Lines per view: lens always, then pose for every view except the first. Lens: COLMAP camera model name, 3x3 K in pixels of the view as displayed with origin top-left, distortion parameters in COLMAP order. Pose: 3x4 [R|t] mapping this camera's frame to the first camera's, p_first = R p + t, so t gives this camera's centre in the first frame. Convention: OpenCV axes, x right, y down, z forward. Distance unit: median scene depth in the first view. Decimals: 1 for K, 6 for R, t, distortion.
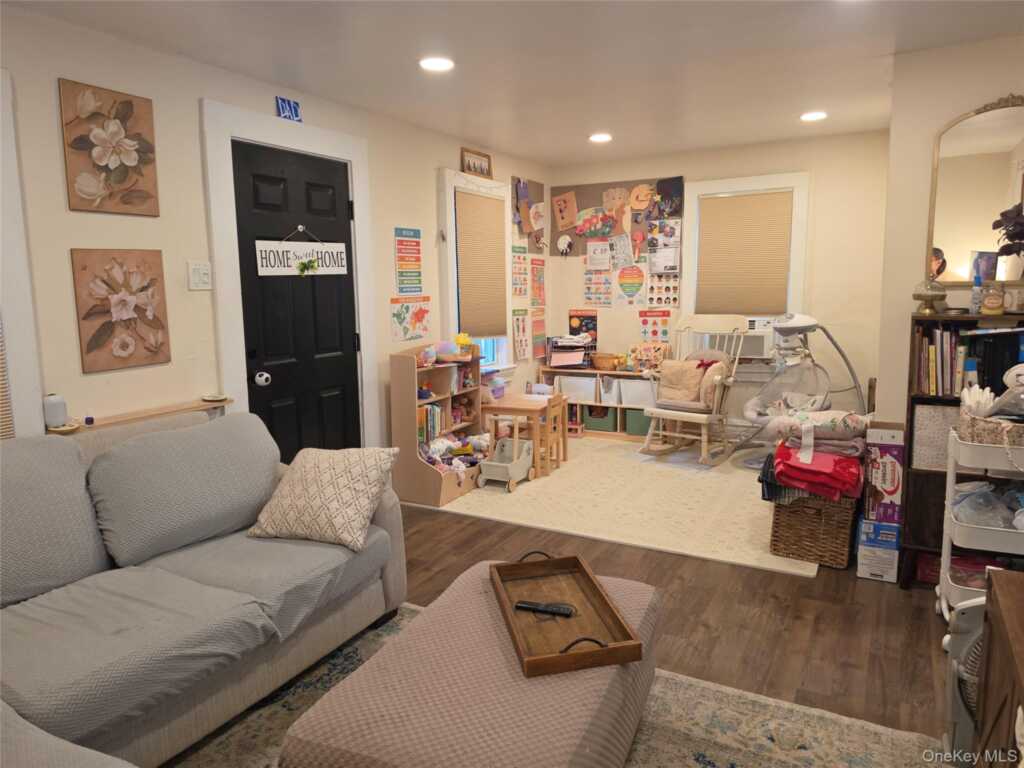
lens RADIAL K [[704.2, 0, 510.6], [0, 704.2, 389.4], [0, 0, 1]] dist [0.063581, -0.077051]
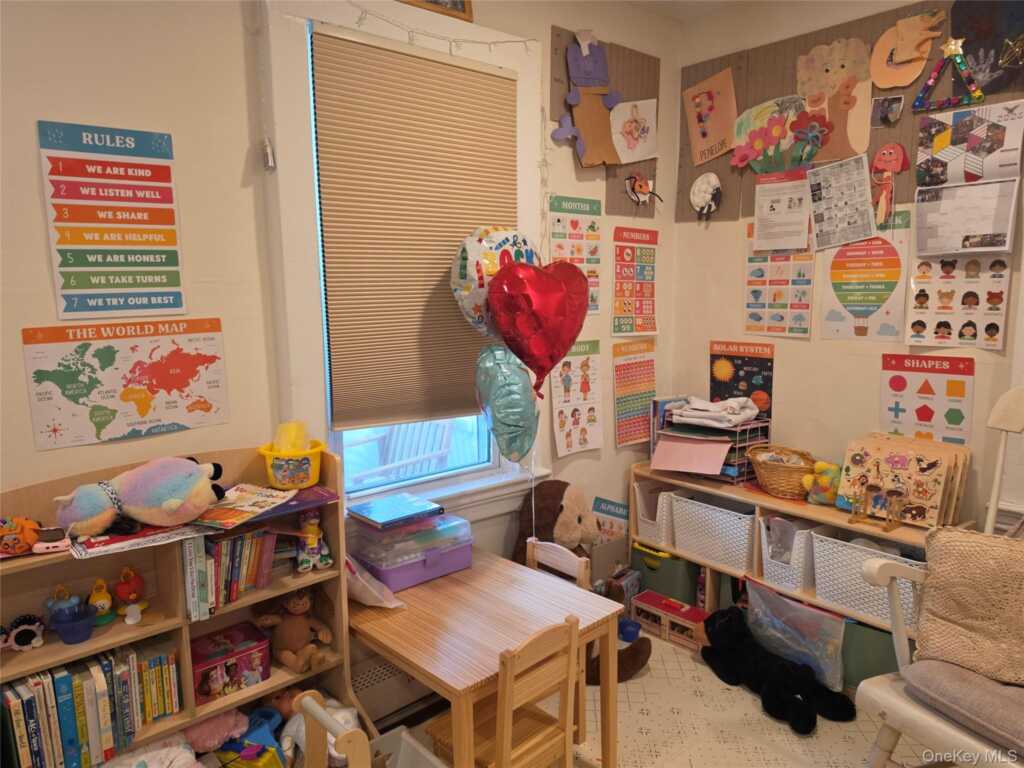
lens RADIAL K [[704.2, 0, 507.1], [0, 704.2, 386.6], [0, 0, 1]] dist [0.063581, -0.077051]
pose [[0.934504, 0.054849, -0.351701, 0.131692], [-0.053635, 0.998473, 0.013203, -0.089759], [0.351888, 0.006525, 0.936019, 0.577580]]
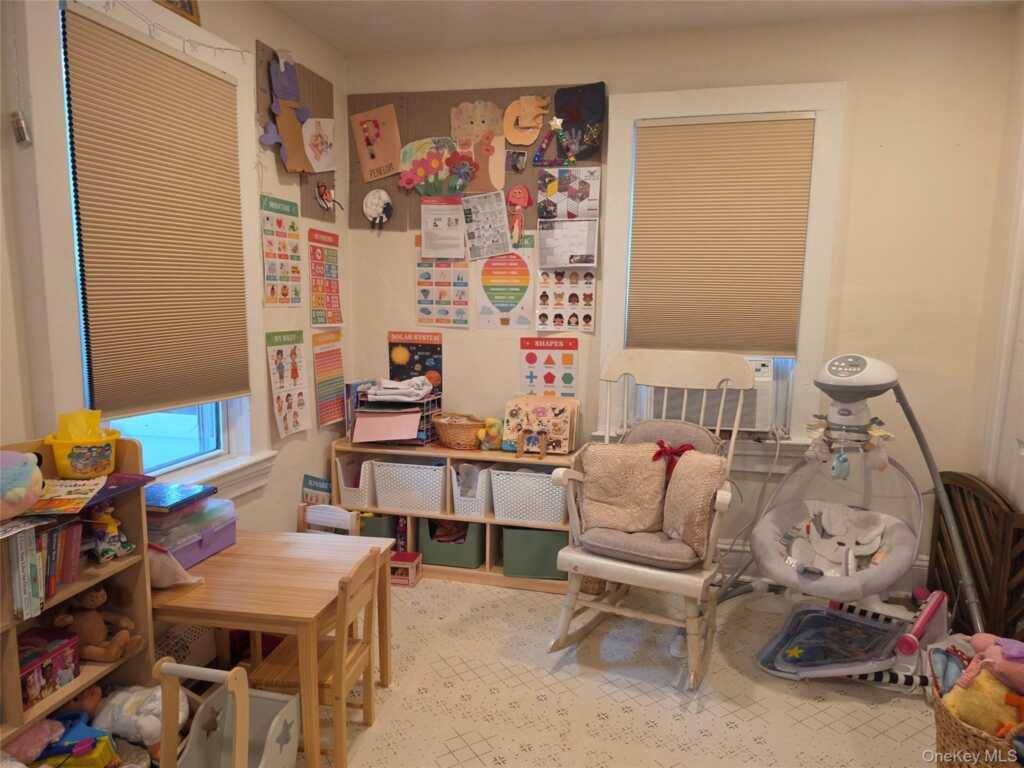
lens RADIAL K [[704.2, 0, 521.9], [0, 704.2, 394.5], [0, 0, 1]] dist [0.063581, -0.077051]
pose [[0.961791, -0.012487, 0.273499, 0.036374], [0.012001, 0.999922, 0.003448, -0.071302], [-0.273521, -0.000034, 0.961866, 0.496829]]
